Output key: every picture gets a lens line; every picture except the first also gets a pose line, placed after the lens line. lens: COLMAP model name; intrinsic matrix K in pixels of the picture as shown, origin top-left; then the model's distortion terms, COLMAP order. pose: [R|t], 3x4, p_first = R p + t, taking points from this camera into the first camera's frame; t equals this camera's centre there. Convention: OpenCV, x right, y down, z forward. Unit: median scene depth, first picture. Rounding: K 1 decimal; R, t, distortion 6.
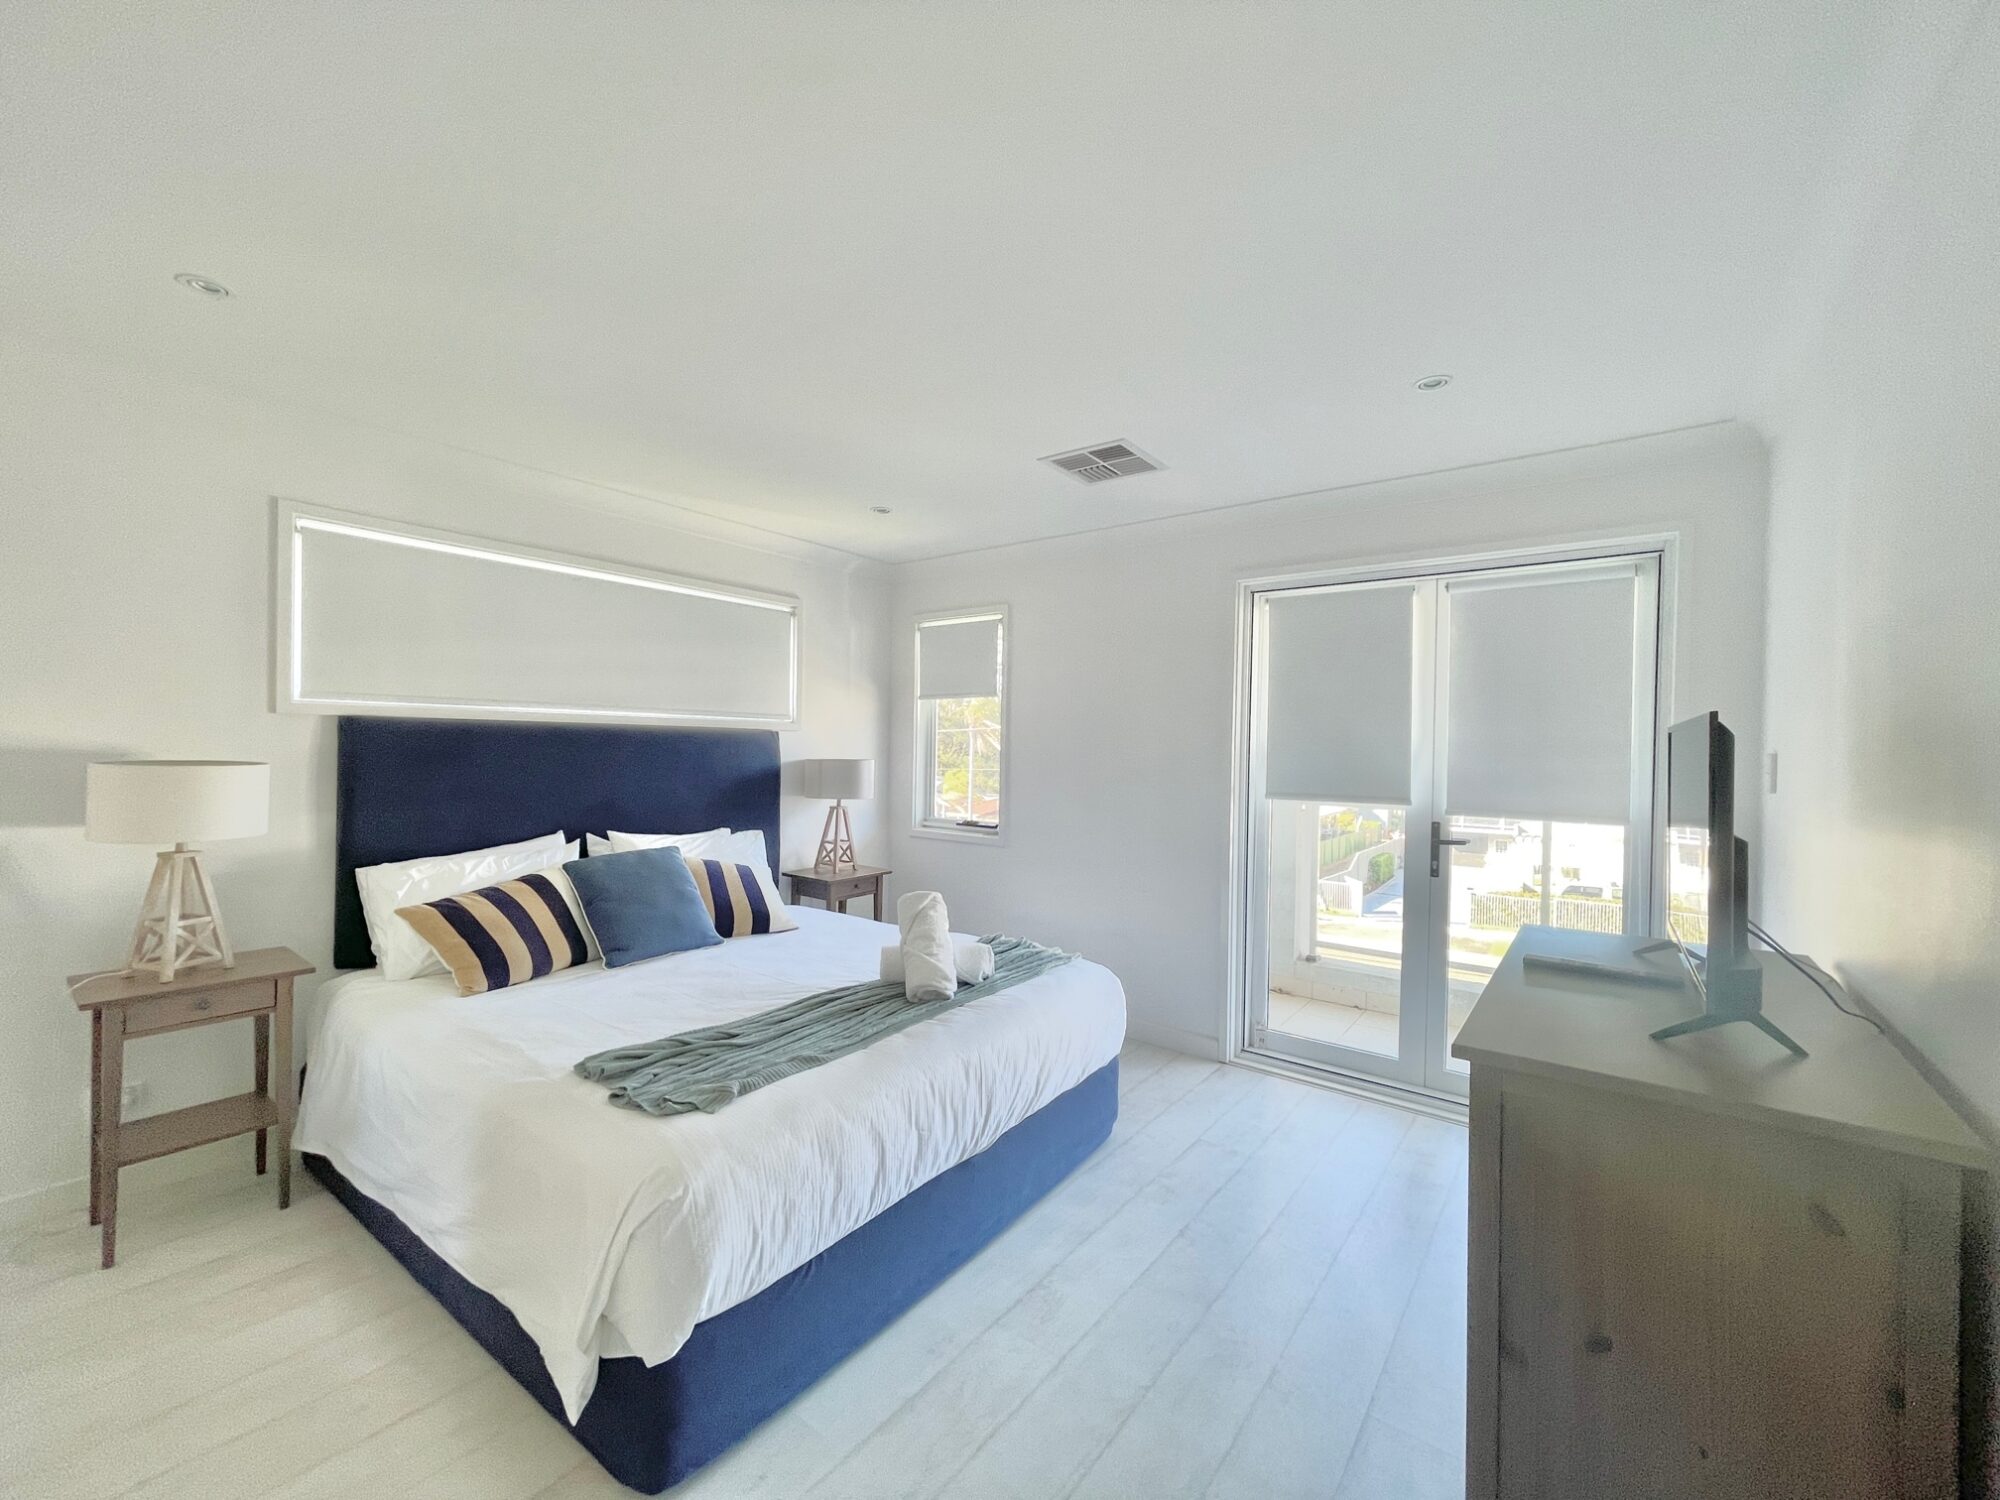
lens RADIAL K [[805.3, 0, 993.2], [0, 805.3, 753.5], [0, 0, 1]] dist [-0.001135, -0.000490]
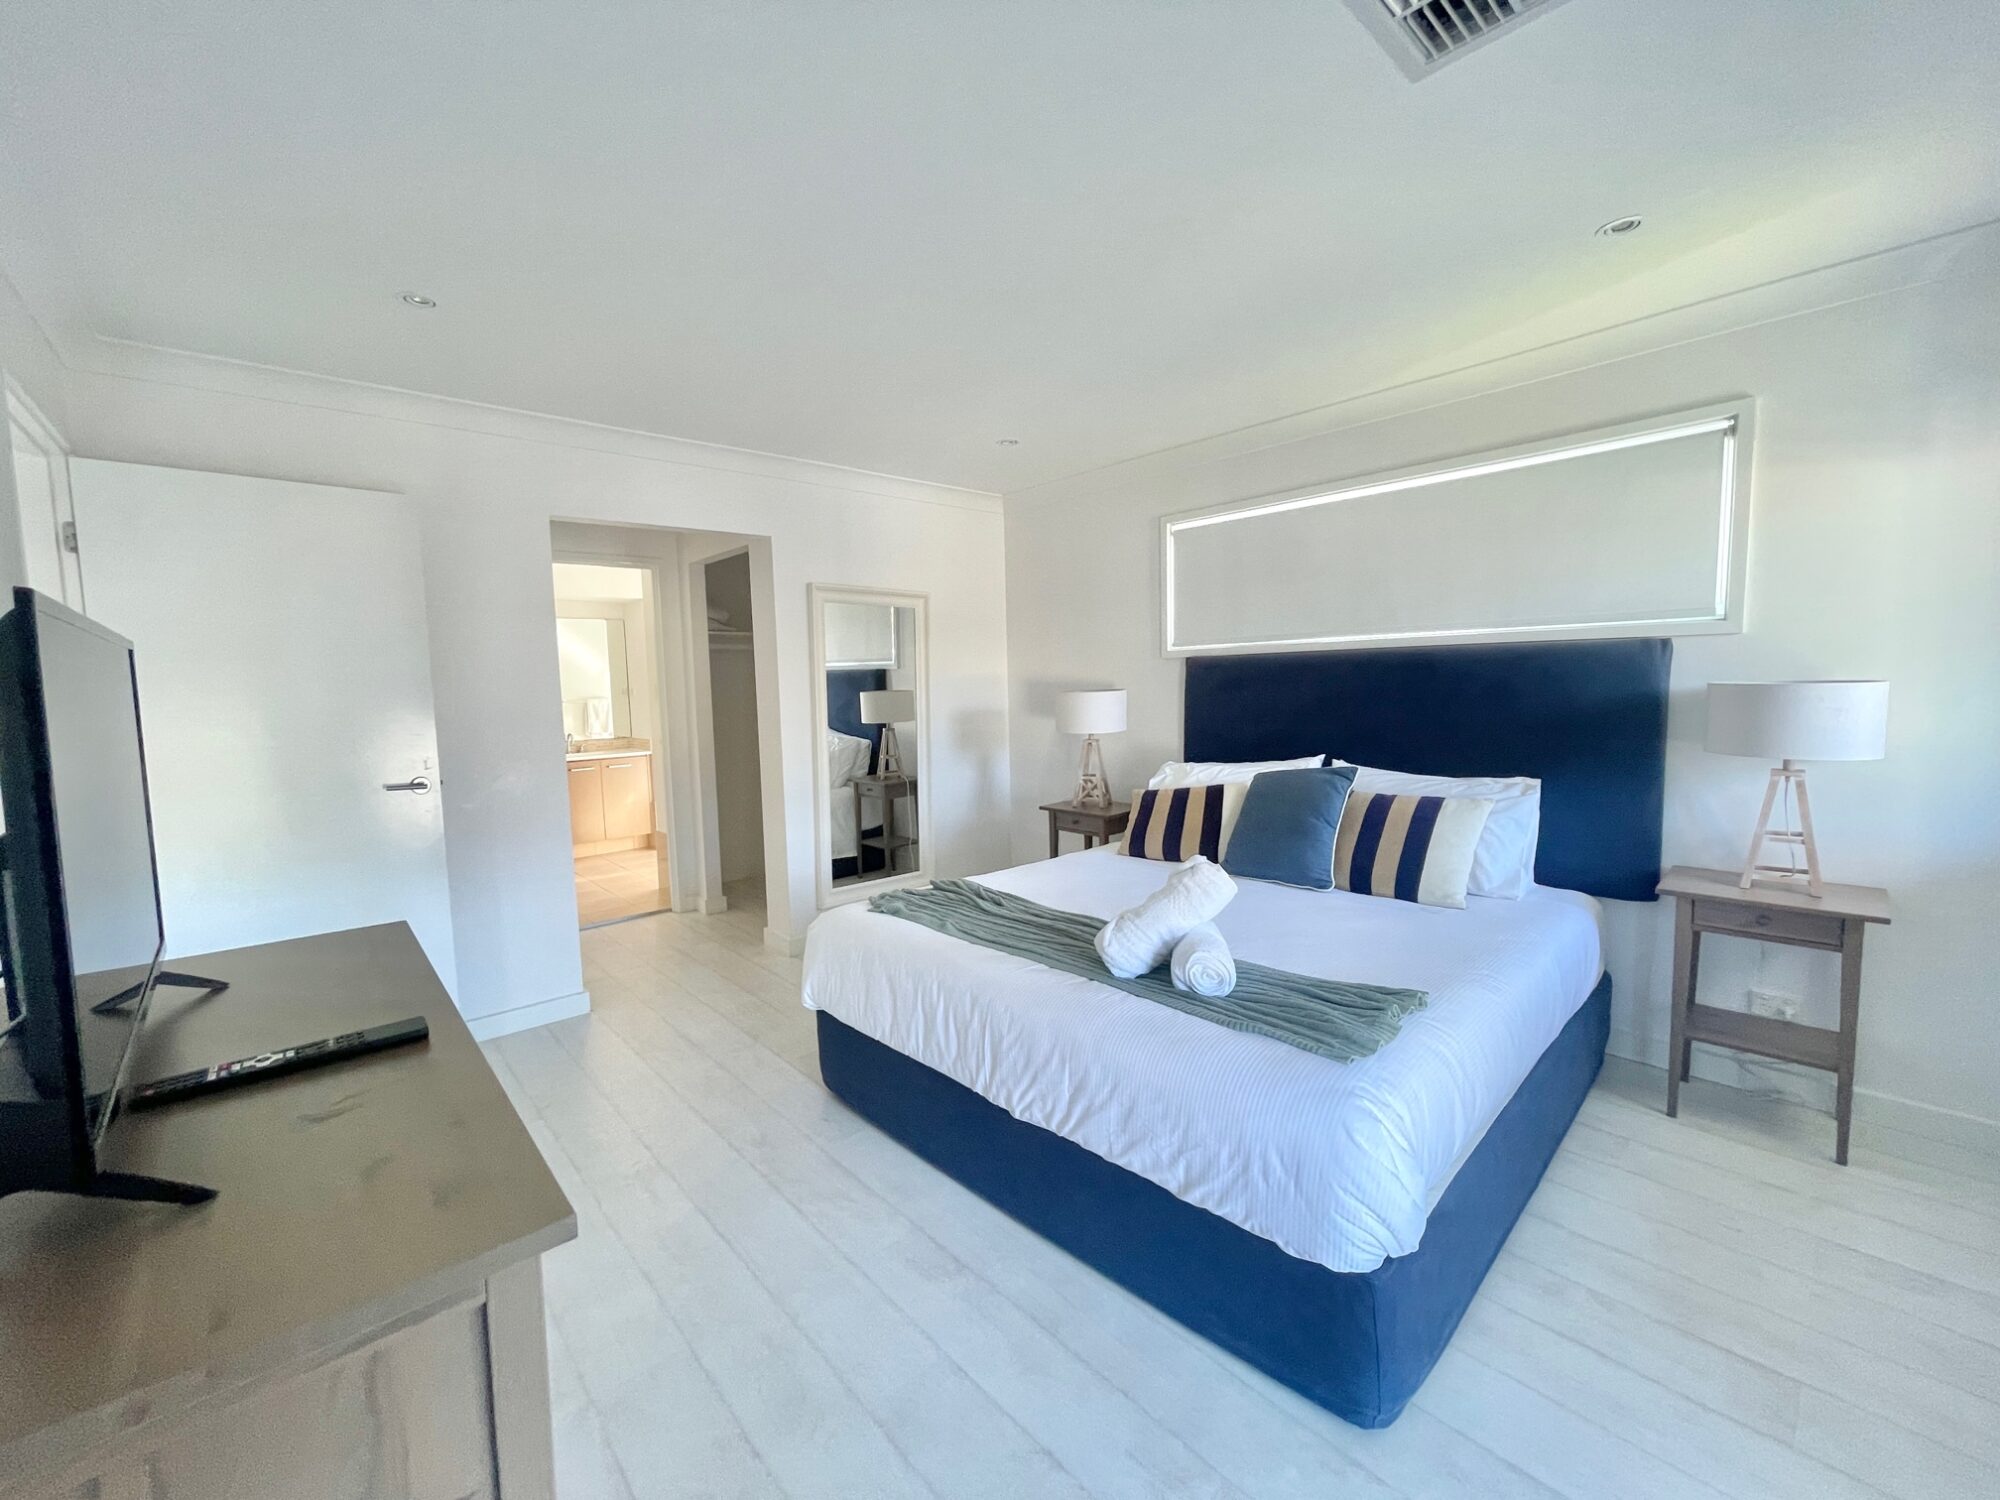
lens RADIAL K [[805.3, 0, 991.6], [0, 805.3, 750.8], [0, 0, 1]] dist [-0.001135, -0.000490]
pose [[-0.186298, 0.077819, -0.979407, 0.725147], [0.020708, 0.996948, 0.075274, 0.005218], [0.982275, -0.006258, -0.187341, 0.965984]]
